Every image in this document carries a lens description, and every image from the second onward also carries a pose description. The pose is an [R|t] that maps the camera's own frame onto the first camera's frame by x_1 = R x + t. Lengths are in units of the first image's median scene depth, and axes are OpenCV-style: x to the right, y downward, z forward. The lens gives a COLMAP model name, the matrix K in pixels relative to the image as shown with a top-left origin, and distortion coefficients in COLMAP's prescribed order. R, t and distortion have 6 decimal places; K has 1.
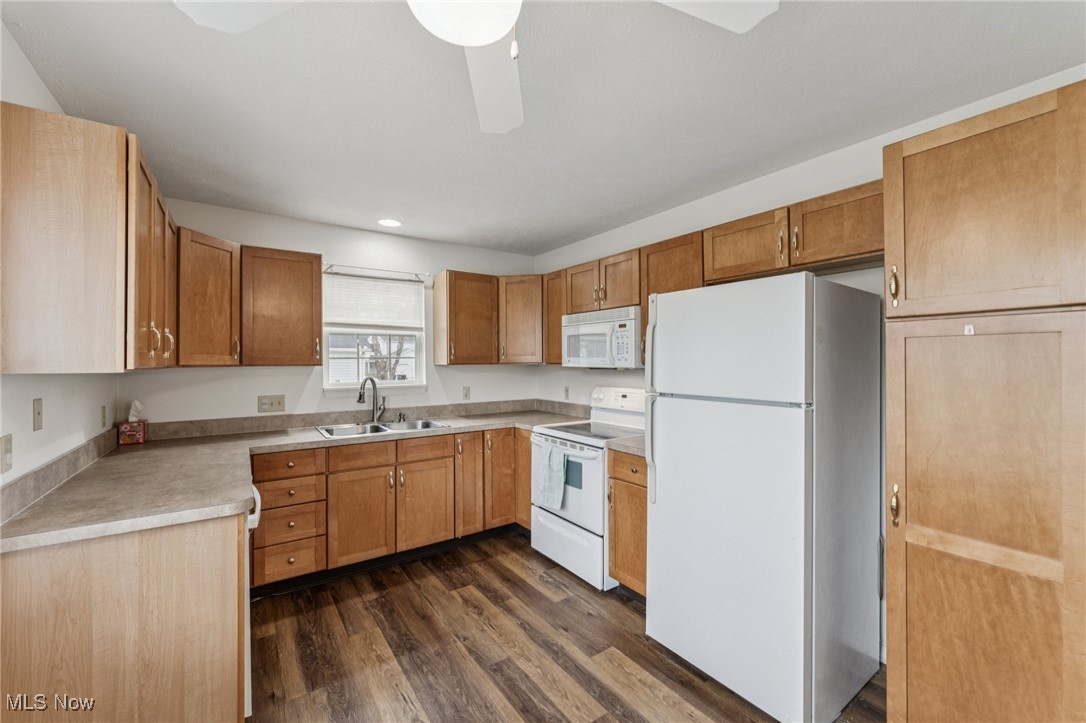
lens RADIAL K [[436.2, 0, 540.7], [0, 436.2, 358.0], [0, 0, 1]] dist [-0.001938, 0.000289]
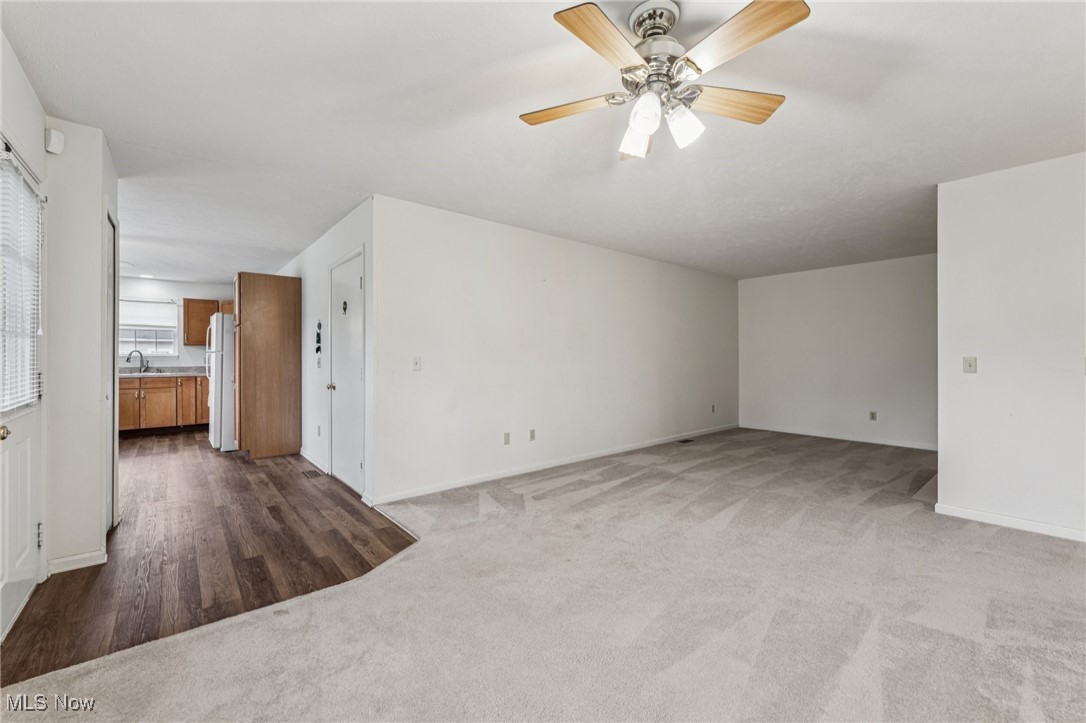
lens RADIAL K [[436.2, 0, 540.8], [0, 436.2, 355.8], [0, 0, 1]] dist [-0.001938, 0.000289]
pose [[0.995304, 0.002741, 0.096755, 1.433488], [-0.003110, 0.999988, 0.003662, 0.061238], [-0.096744, -0.003945, 0.995302, -1.350426]]
